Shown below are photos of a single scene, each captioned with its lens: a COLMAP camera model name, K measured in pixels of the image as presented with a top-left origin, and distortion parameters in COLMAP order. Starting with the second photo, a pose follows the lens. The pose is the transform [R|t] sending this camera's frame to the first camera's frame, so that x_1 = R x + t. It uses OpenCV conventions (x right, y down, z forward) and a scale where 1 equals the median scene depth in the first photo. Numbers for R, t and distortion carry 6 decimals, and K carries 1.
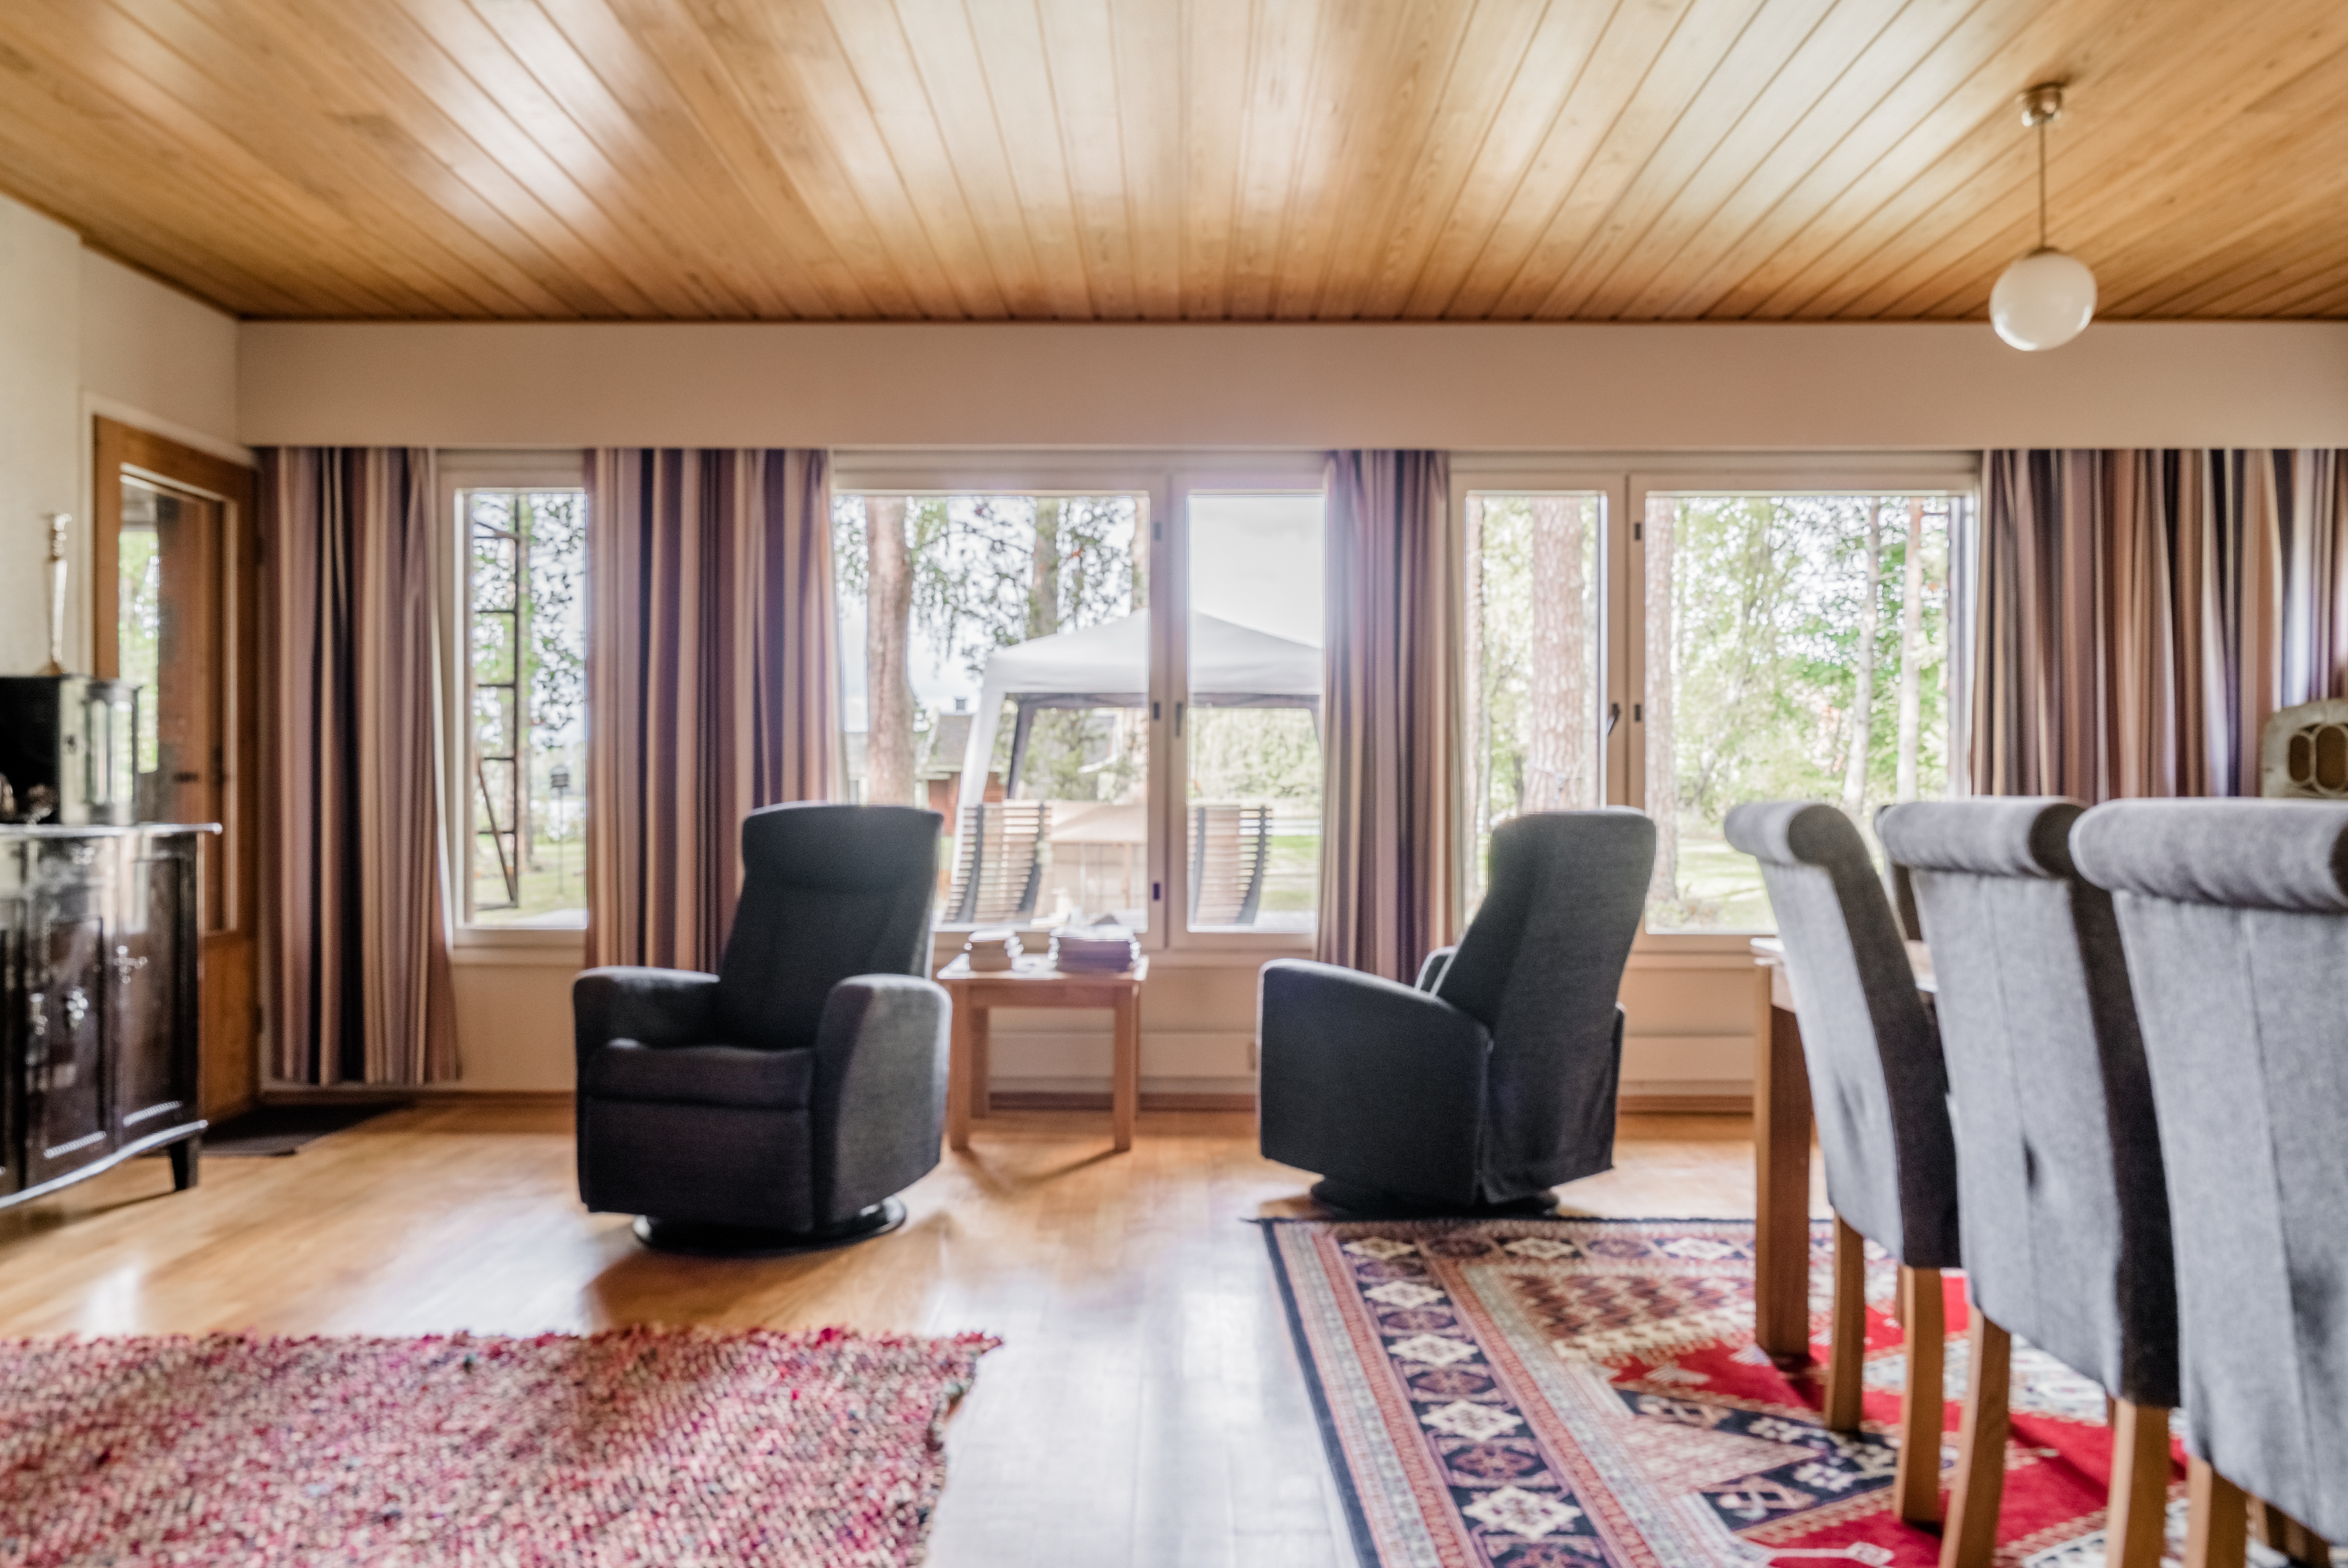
lens RADIAL K [[1720.3, 0, 1174.0], [0, 1720.3, 784.0], [0, 0, 1]] dist [-0.004958, 0.087038]
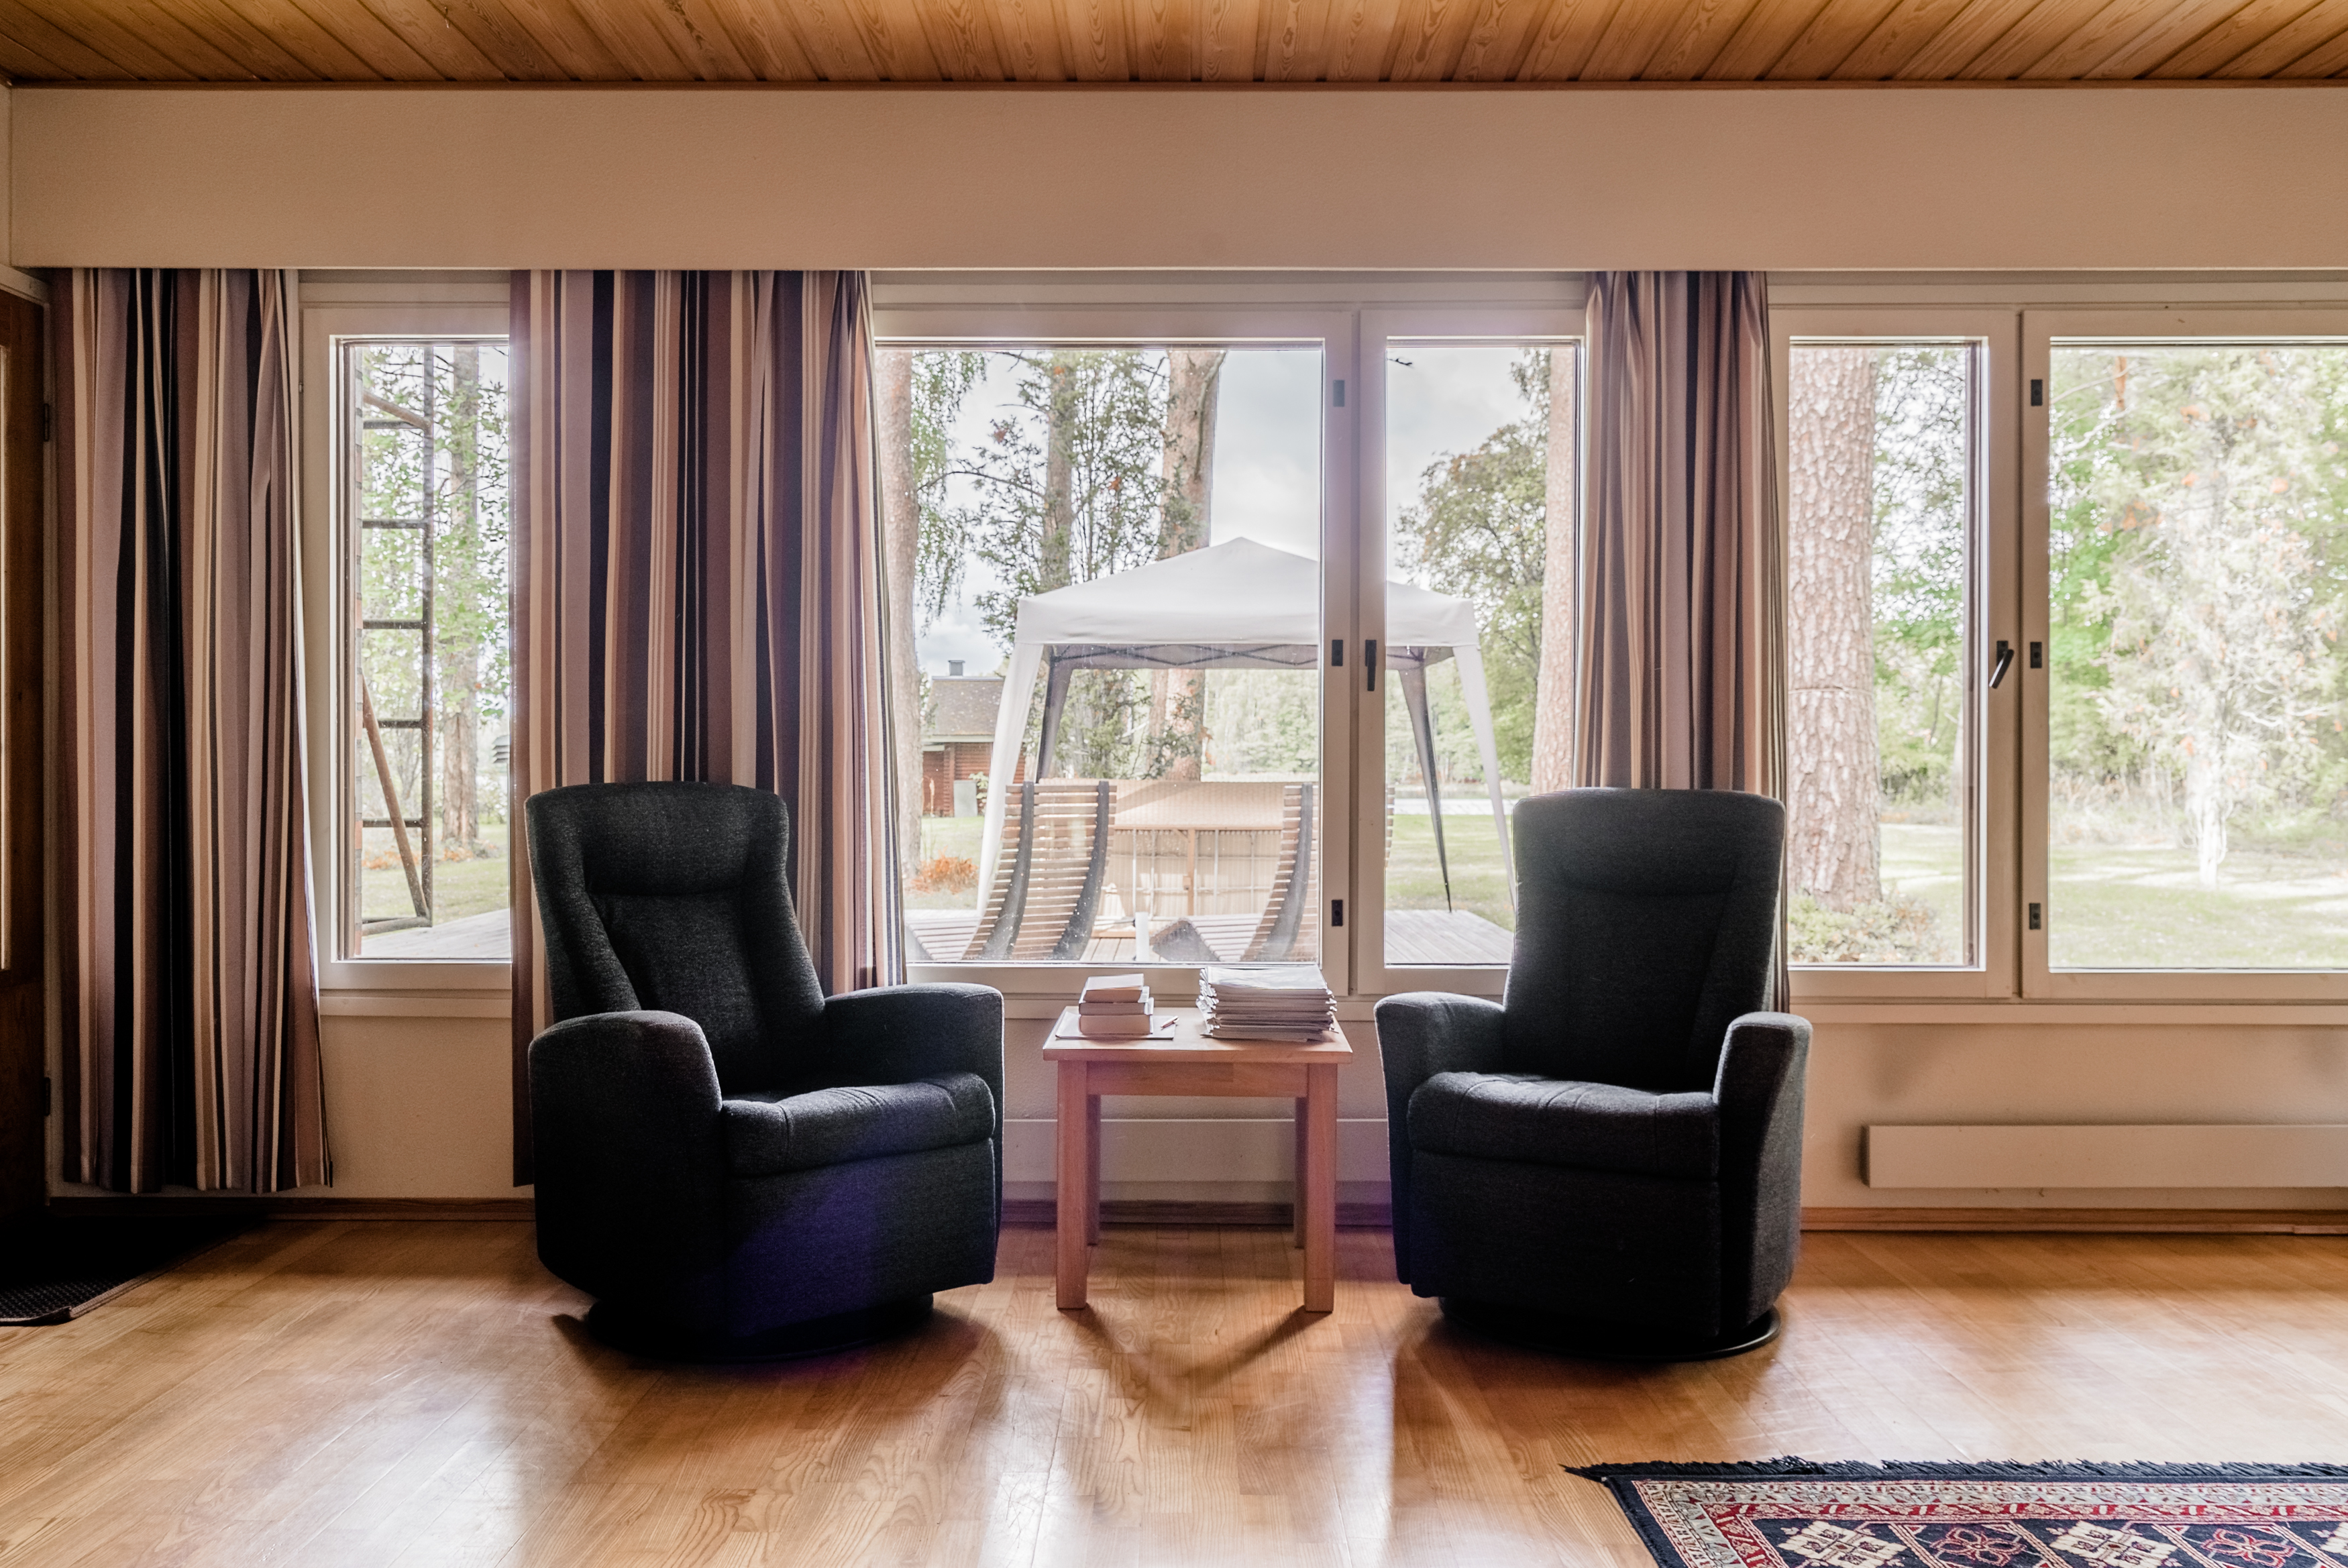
lens RADIAL K [[1838.9, 0, 1178.1], [0, 1838.9, 754.8], [0, 0, 1]] dist [0.012749, 0.001114]
pose [[0.999995, 0.000666, 0.003049, -0.077340], [-0.000663, 0.999999, -0.001107, -0.000311], [-0.003050, 0.001105, 0.999995, 0.260009]]
